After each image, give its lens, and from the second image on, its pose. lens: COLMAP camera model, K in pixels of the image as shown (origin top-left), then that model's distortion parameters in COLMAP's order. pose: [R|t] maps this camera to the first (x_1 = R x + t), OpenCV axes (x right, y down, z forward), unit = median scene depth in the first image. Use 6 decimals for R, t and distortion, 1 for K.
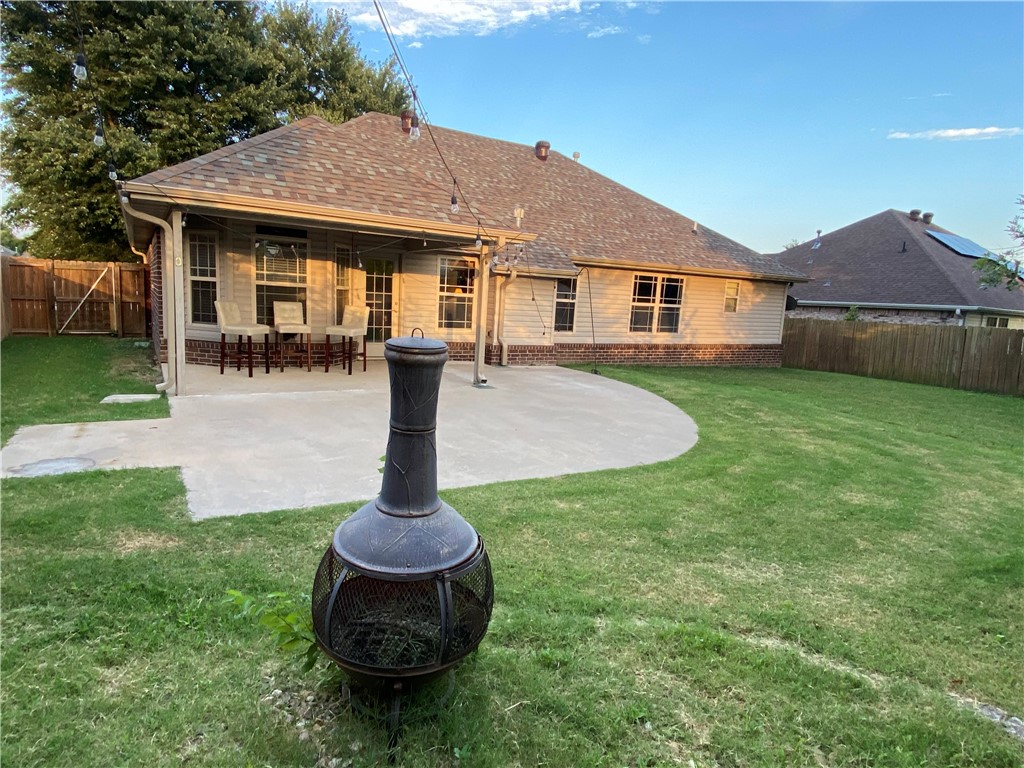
lens RADIAL K [[608.4, 0, 508.2], [0, 608.4, 384.9], [0, 0, 1]] dist [0.014997, -0.011017]
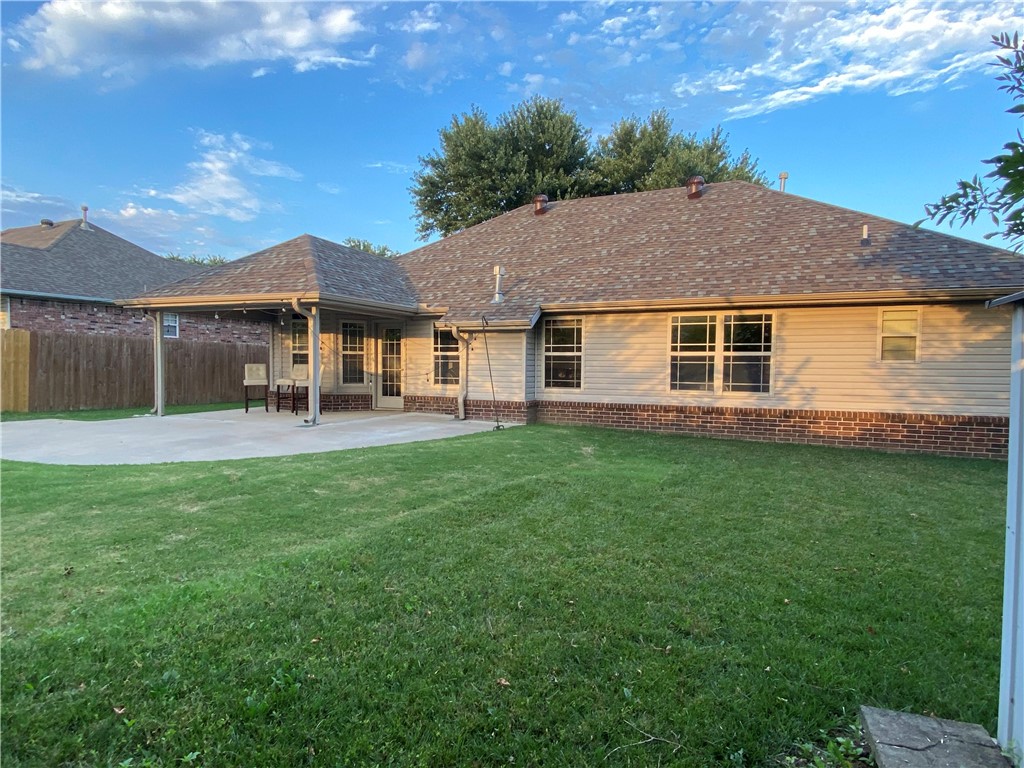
lens RADIAL K [[580.2, 0, 514.5], [0, 580.2, 392.9], [0, 0, 1]] dist [0.039591, -0.027921]
pose [[0.571090, 0.000400, -0.820887, 0.712920], [-0.092400, 0.993676, -0.063798, -0.019091], [0.815670, 0.112285, 0.567516, 0.433789]]
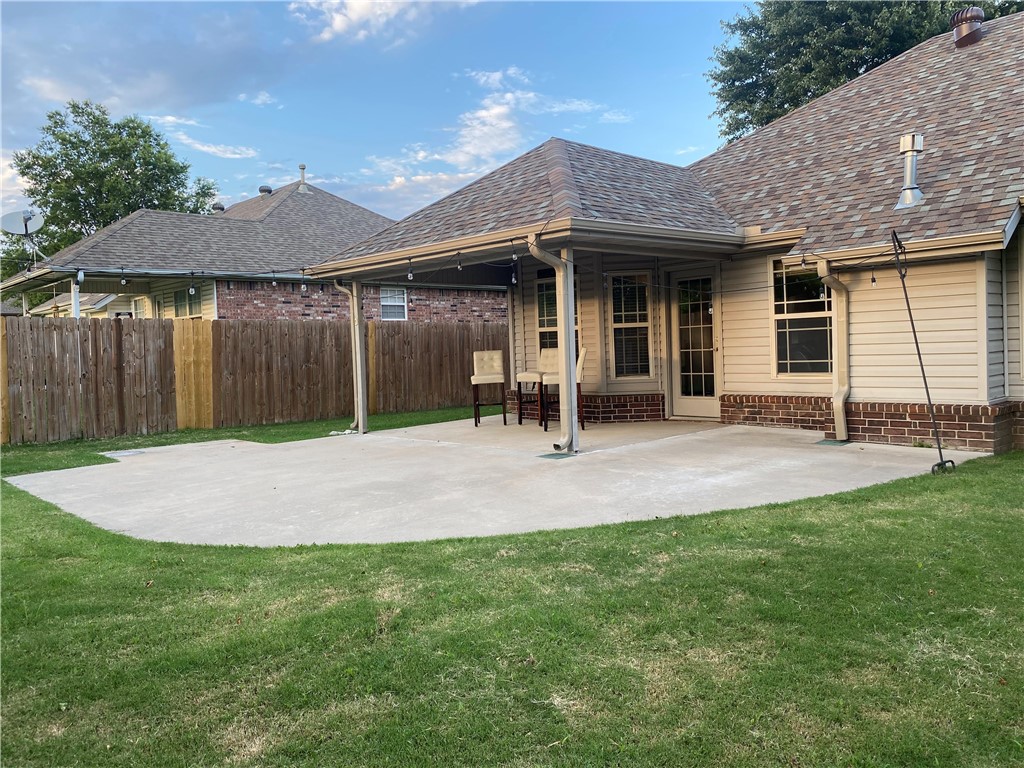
lens RADIAL K [[801.8, 0, 506.7], [0, 801.8, 379.2], [0, 0, 1]] dist [0.028618, -0.021000]
pose [[0.184222, -0.012667, -0.982803, 0.531977], [-0.082761, 0.996166, -0.028352, -0.035109], [0.979394, 0.086561, 0.182468, 0.492310]]
